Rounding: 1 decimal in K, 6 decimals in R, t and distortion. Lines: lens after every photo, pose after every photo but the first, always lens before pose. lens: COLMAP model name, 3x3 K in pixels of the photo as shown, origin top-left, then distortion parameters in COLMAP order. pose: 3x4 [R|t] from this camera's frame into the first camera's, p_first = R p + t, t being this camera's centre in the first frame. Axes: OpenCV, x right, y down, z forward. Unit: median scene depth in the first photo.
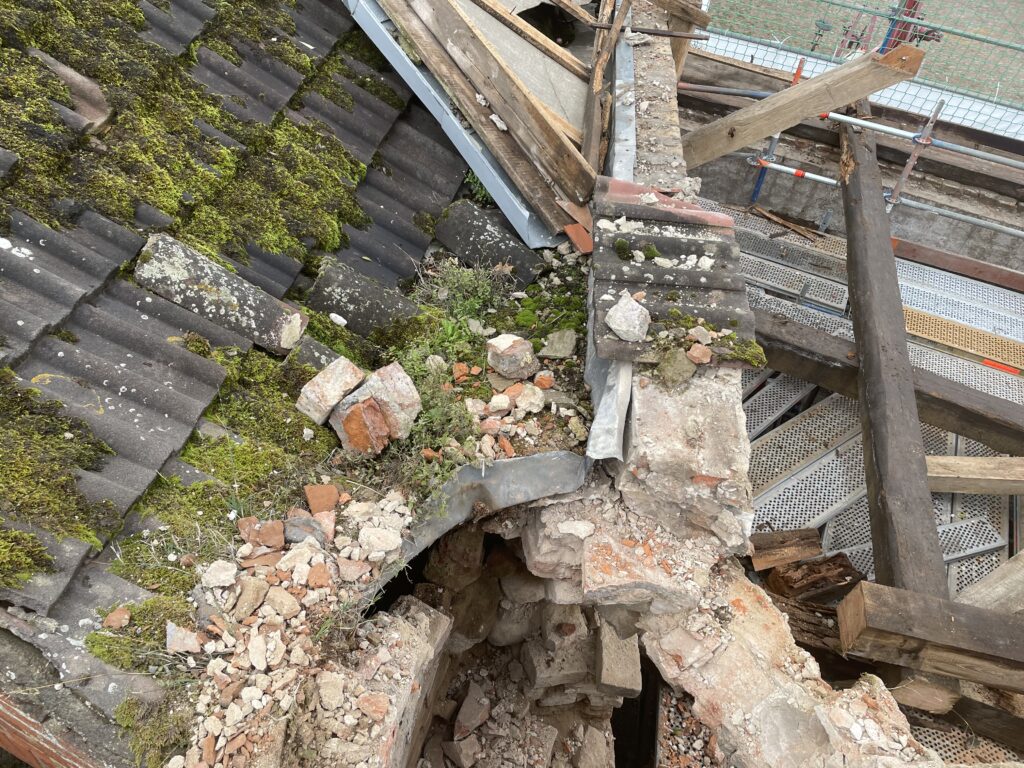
lens RADIAL K [[762.1, 0, 511.8], [0, 762.1, 400.9], [0, 0, 1]] dist [0.101505, -0.130491]
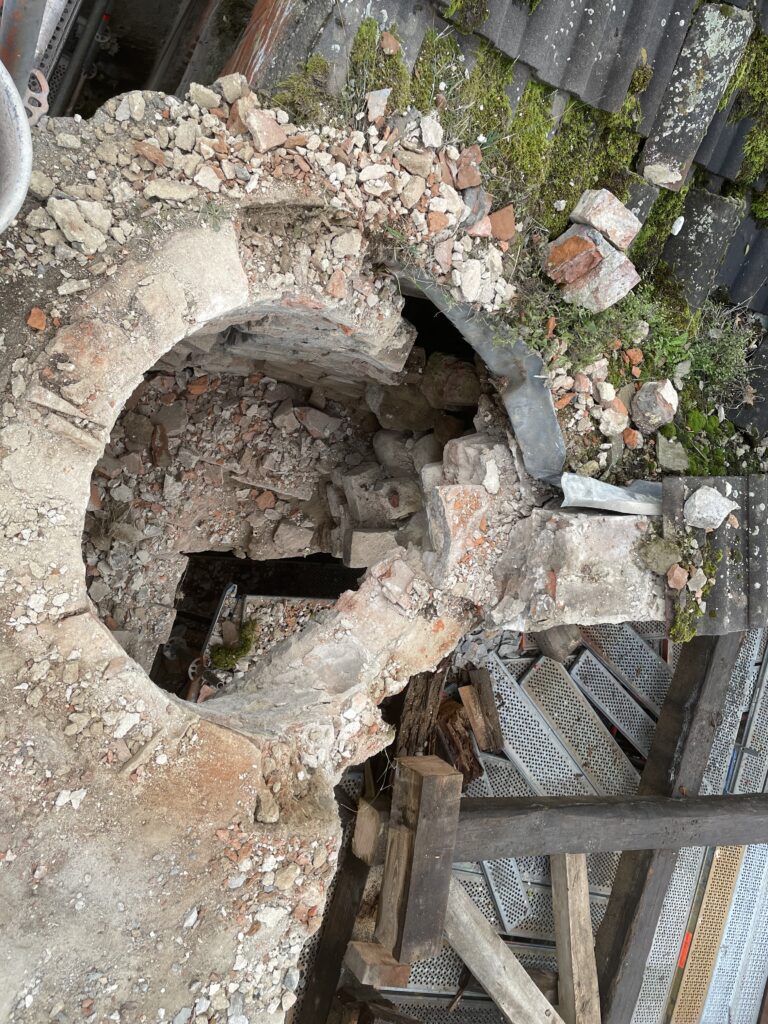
lens RADIAL K [[752.7, 0, 386.6], [0, 752.7, 497.3], [0, 0, 1]] dist [0.097018, -0.119809]
pose [[0.096855, 0.995295, -0.002776, 0.106148], [-0.959865, 0.094144, 0.264191, 0.031799], [0.263209, -0.022924, 0.964466, -0.071249]]
